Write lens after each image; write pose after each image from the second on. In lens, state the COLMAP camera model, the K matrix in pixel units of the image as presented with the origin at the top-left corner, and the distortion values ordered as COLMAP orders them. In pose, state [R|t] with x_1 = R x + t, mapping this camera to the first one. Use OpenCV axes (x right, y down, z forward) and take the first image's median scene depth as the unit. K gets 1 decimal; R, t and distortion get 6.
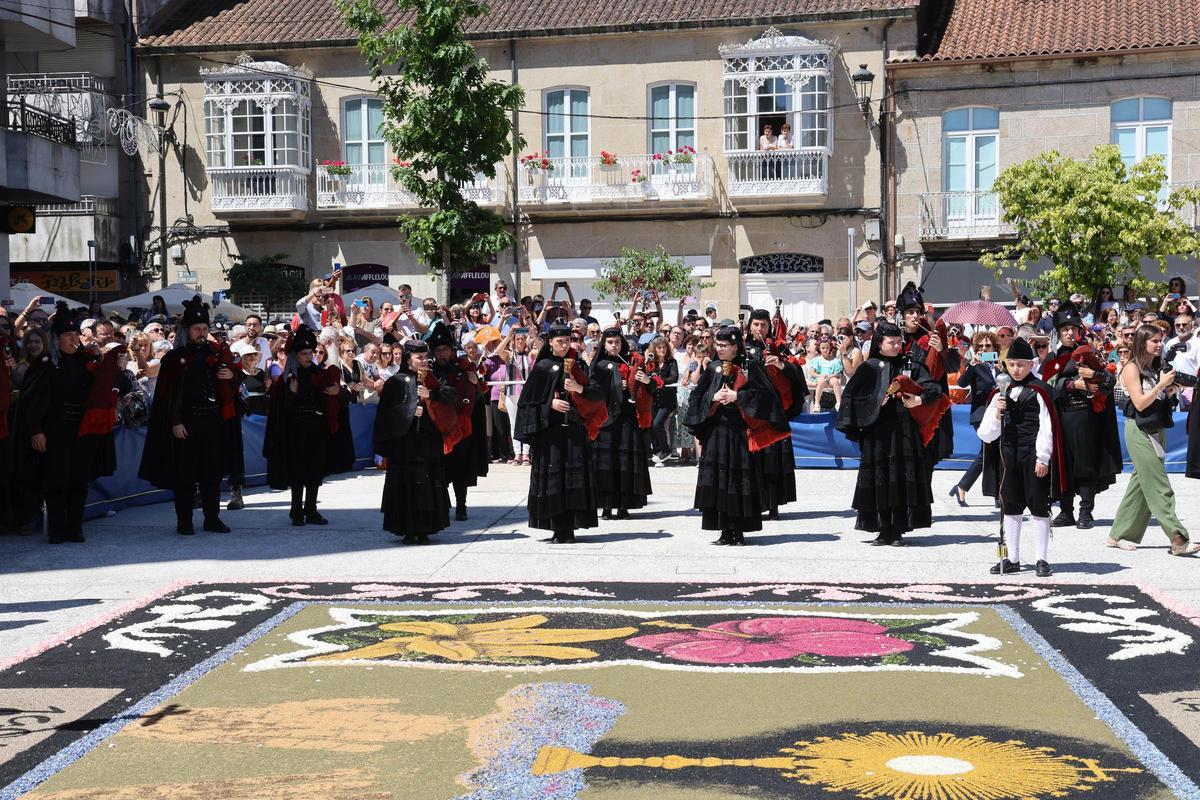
lens RADIAL K [[1877.9, 0, 600.0], [0, 1877.9, 400.0], [0, 0, 1]] dist [0.202869, 0.079360]
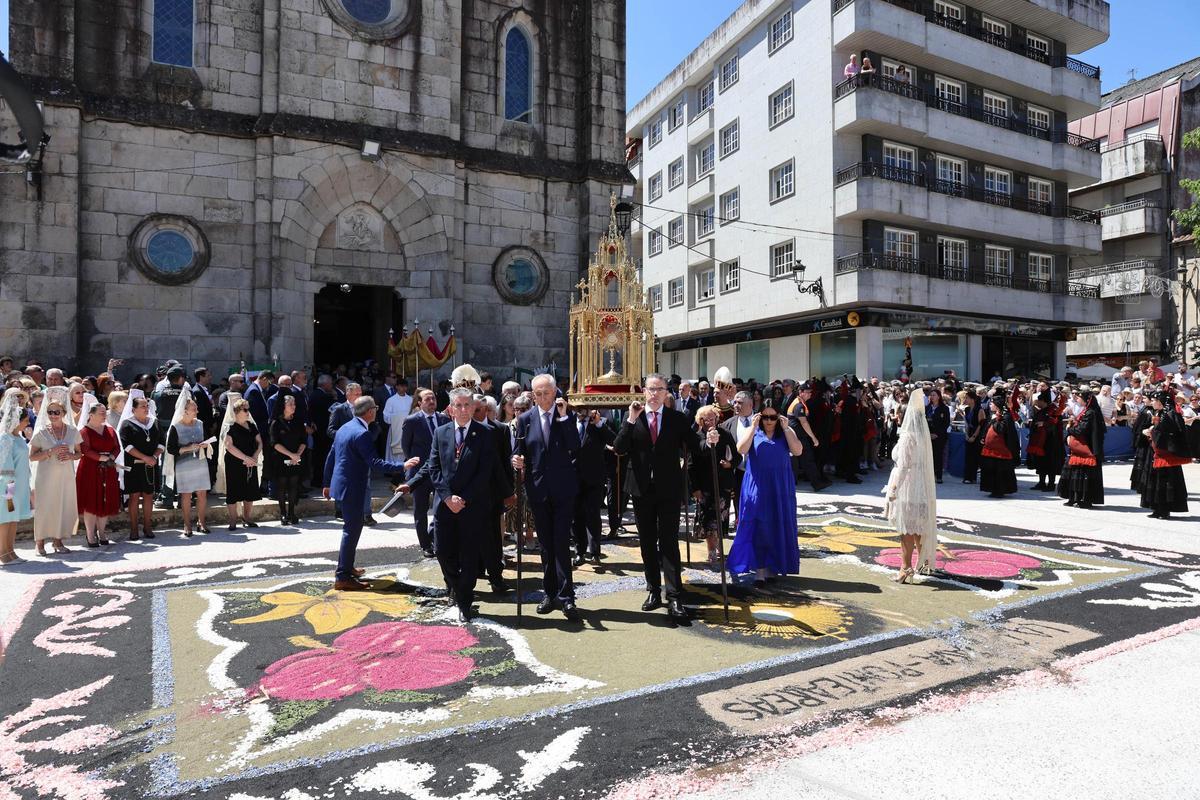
lens RADIAL K [[820.8, 0, 604.9], [0, 820.8, 397.9], [0, 0, 1]] dist [-0.089552, 0.065587]
pose [[0.549951, 0.014569, -0.835070, 0.135616], [-0.029167, 0.999573, -0.001770, -0.005537], [0.834688, 0.025330, 0.550141, 0.063389]]
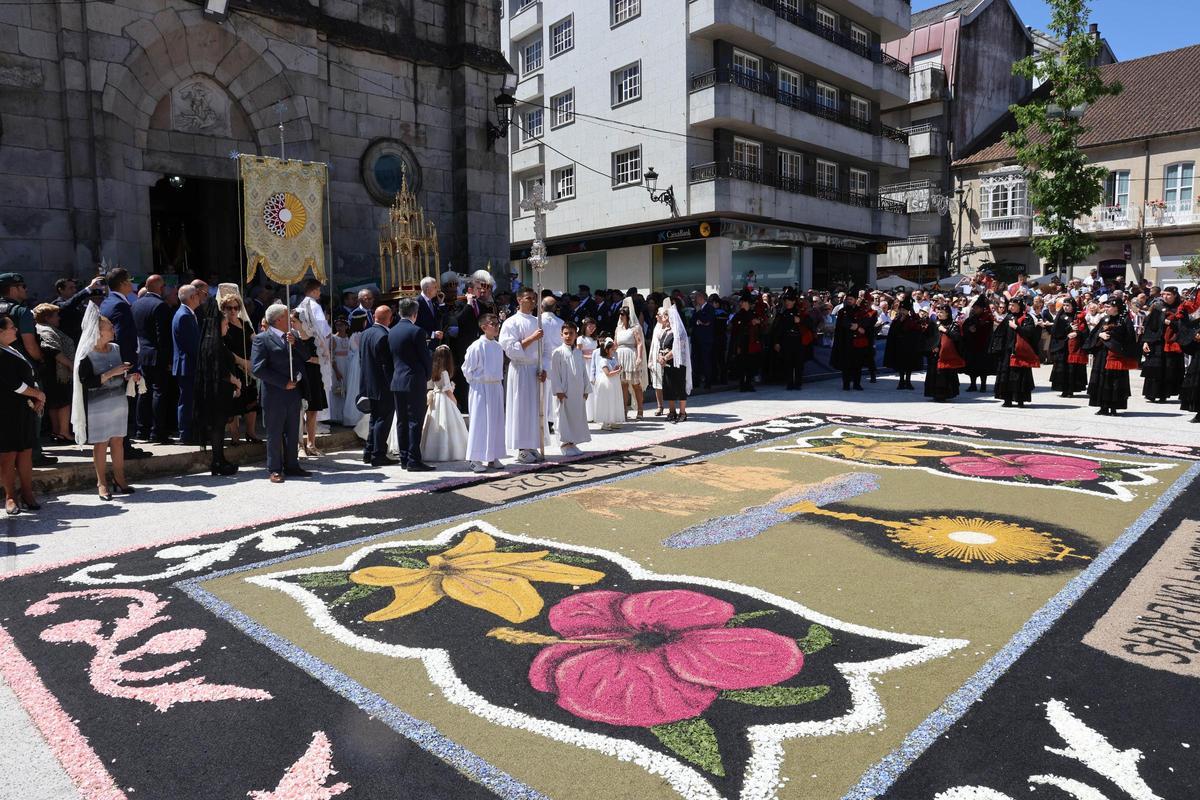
lens RADIAL K [[822.0, 0, 608.4], [0, 822.0, 396.6], [0, 0, 1]] dist [-0.082297, 0.060720]
pose [[0.767849, 0.071442, -0.636635, 0.067586], [-0.014522, 0.995448, 0.094192, -0.003046], [0.640467, -0.063080, 0.765391, 0.028203]]
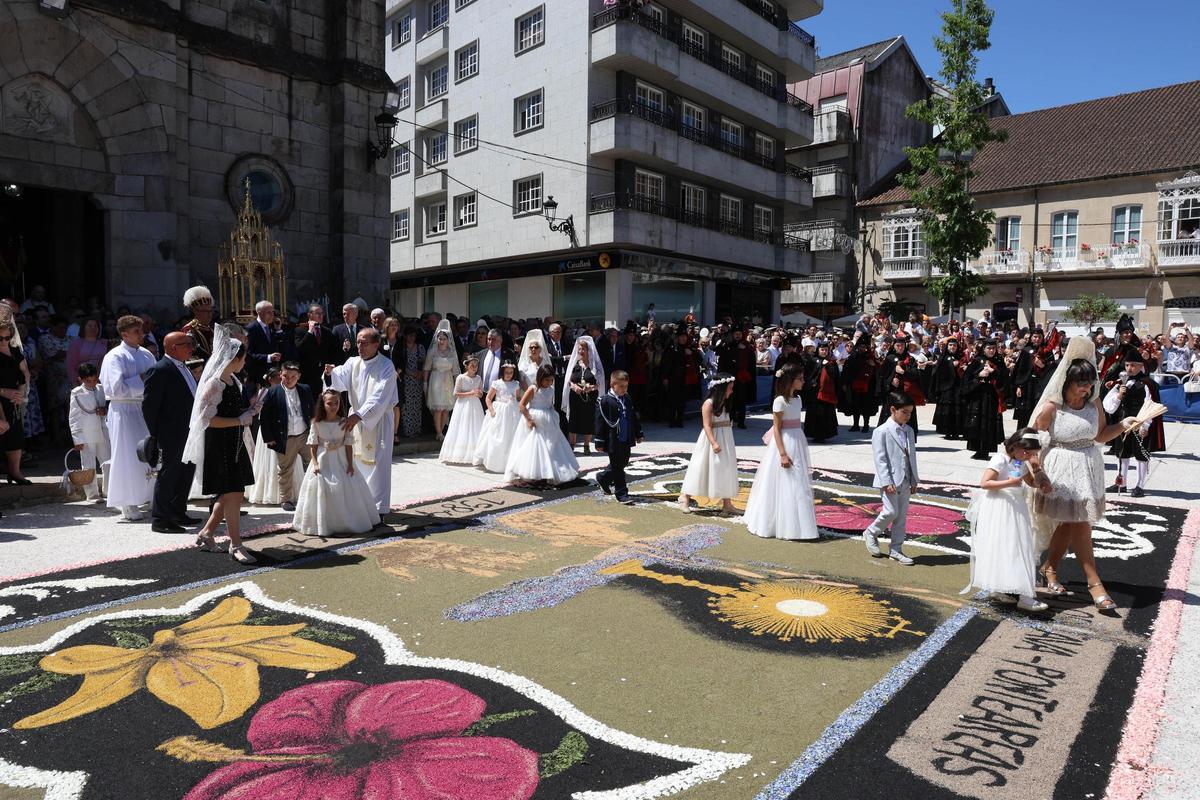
lens RADIAL K [[820.1, 0, 603.2], [0, 820.1, 399.7], [0, 0, 1]] dist [-0.090273, 0.064880]
pose [[0.820150, 0.062321, -0.568744, 0.071840], [-0.035590, 0.997682, 0.058001, -0.003992], [0.571040, -0.027328, 0.820467, 0.056136]]
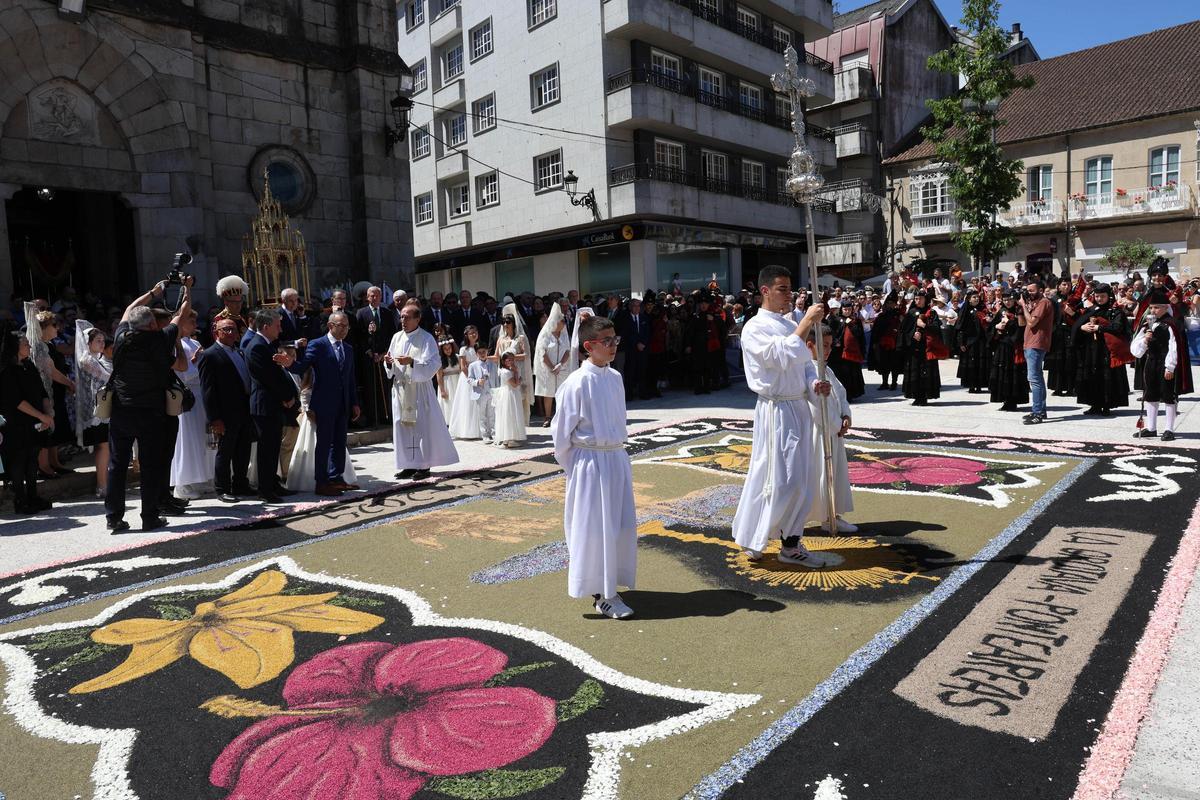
lens RADIAL K [[820.8, 0, 604.9], [0, 820.8, 397.9], [0, 0, 1]] dist [-0.089552, 0.065587]
pose [[0.798815, 0.040982, -0.600179, 0.076289], [0.014348, 0.996095, 0.087112, -0.002604], [0.601405, -0.078198, 0.795108, 0.055838]]
